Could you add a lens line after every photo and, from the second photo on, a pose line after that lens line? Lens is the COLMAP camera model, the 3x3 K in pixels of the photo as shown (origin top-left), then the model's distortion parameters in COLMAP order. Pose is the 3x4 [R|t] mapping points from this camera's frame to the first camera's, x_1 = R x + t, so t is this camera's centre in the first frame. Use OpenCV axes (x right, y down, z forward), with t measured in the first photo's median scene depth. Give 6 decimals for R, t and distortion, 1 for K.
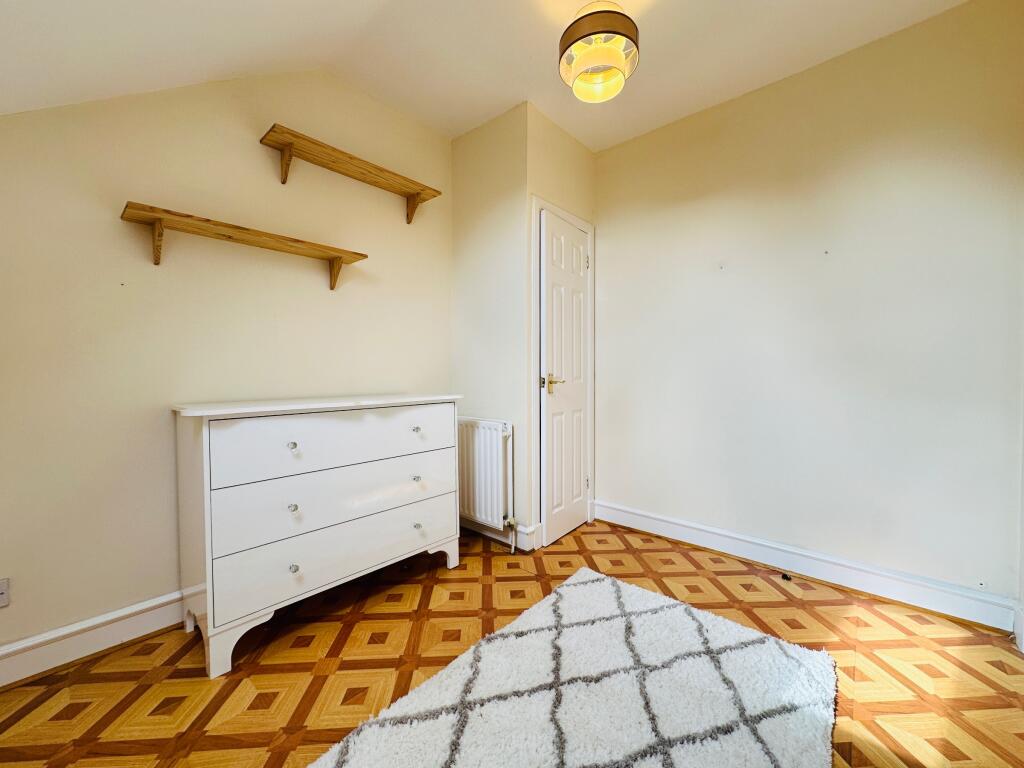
lens RADIAL K [[406.6, 0, 513.1], [0, 406.6, 381.2], [0, 0, 1]] dist [0.000276, 0.000988]
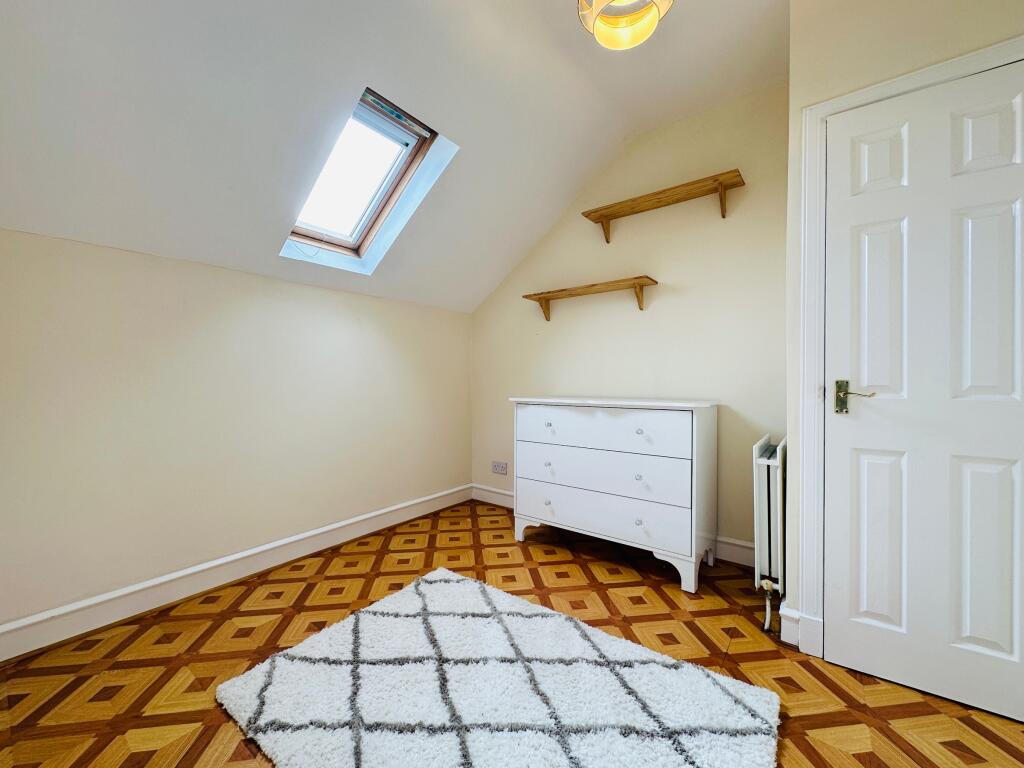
lens RADIAL K [[406.6, 0, 515.4], [0, 406.6, 381.2], [0, 0, 1]] dist [0.000276, 0.000988]
pose [[0.078159, 0.007140, -0.996915, 0.901681], [-0.021534, 0.999753, 0.005472, -0.013572], [0.996708, 0.021040, 0.078293, 0.655822]]
